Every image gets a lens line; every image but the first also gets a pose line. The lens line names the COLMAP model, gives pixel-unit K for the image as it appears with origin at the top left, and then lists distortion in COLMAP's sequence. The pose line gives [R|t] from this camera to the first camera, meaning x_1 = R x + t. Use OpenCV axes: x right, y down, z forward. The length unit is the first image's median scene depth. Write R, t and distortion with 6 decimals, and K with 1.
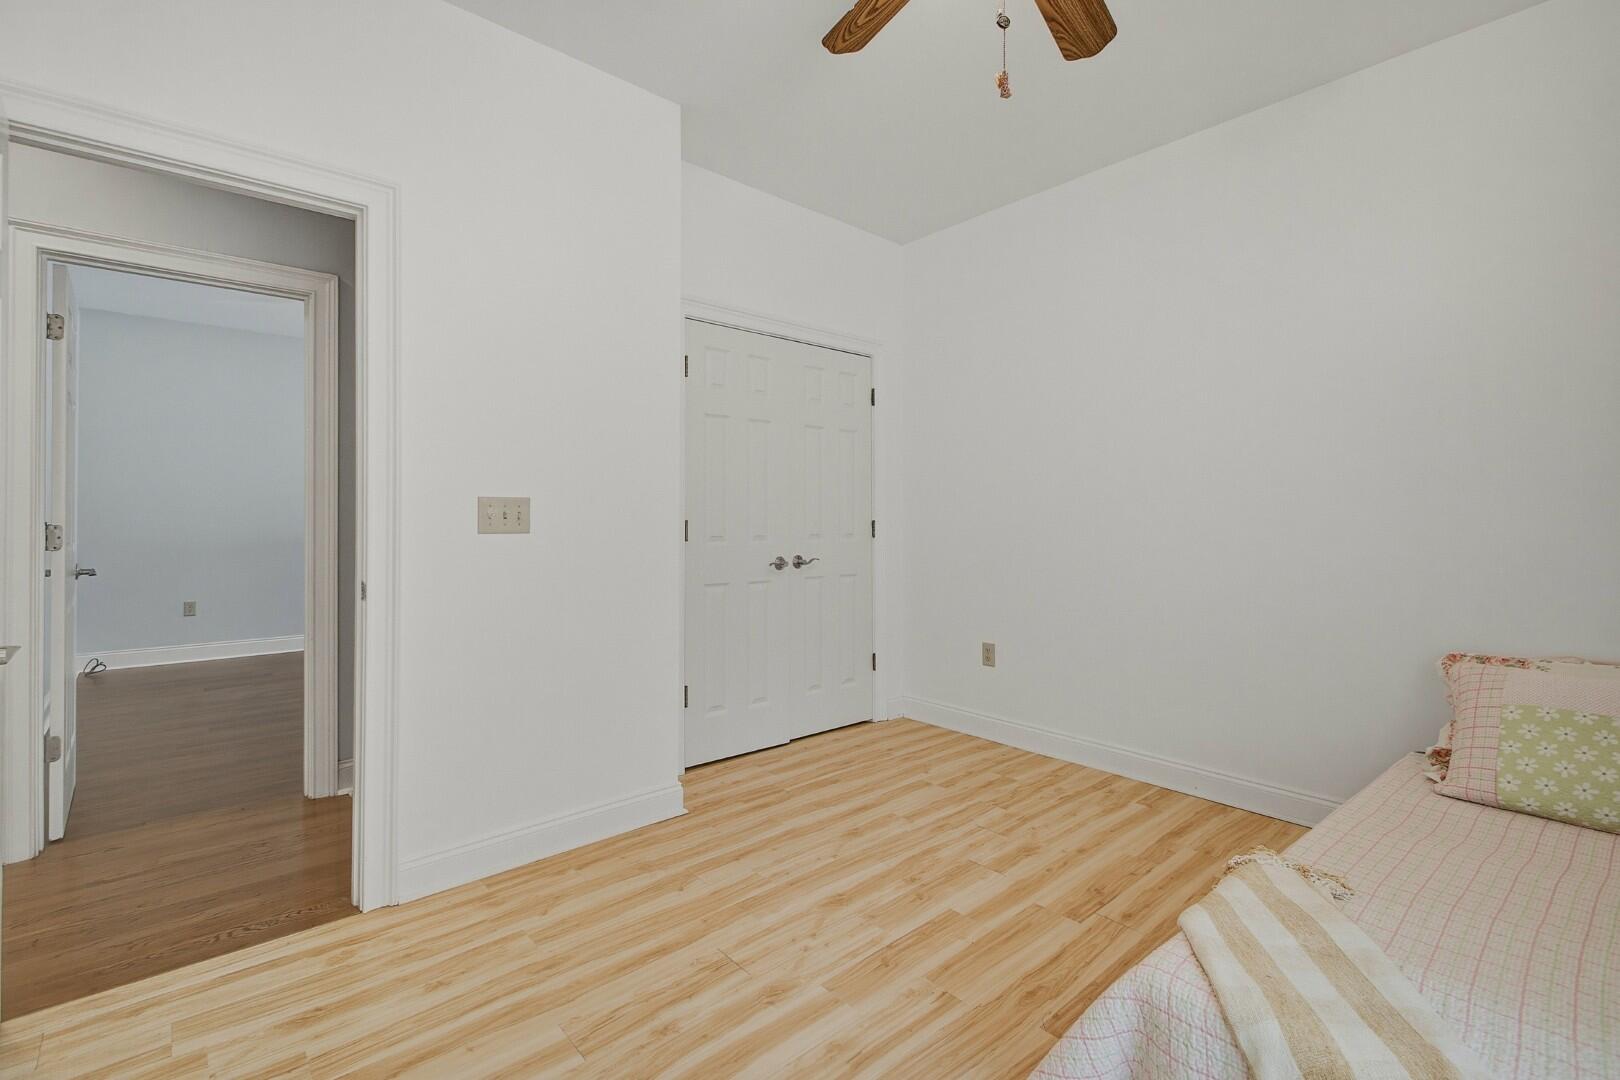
lens RADIAL K [[731.1, 0, 807.3], [0, 731.1, 526.5], [0, 0, 1]] dist [-0.001107, -0.001036]
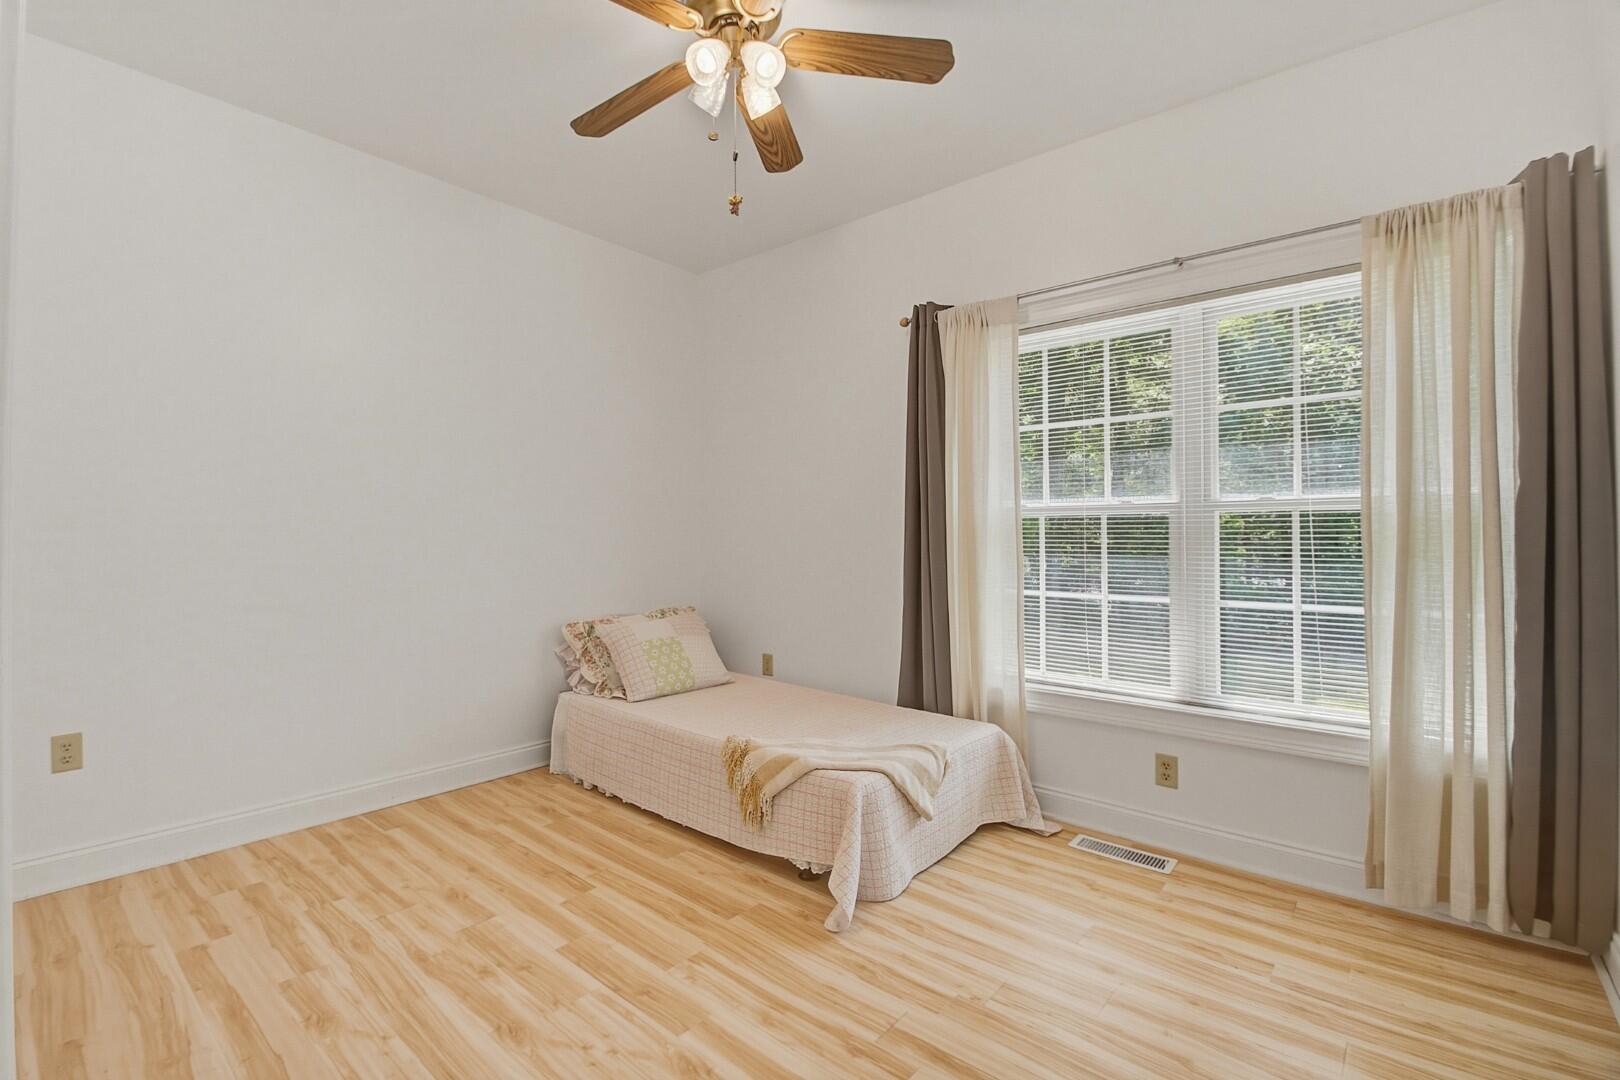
lens RADIAL K [[686.1, 0, 810.0], [0, 686.1, 540.0], [0, 0, 1]] dist [-0.024874, -0.000339]
pose [[-0.156113, -0.001334, 0.987738, -0.564417], [0.006659, 0.999975, 0.002403, -0.005869], [-0.987717, 0.006953, -0.156101, 0.630770]]
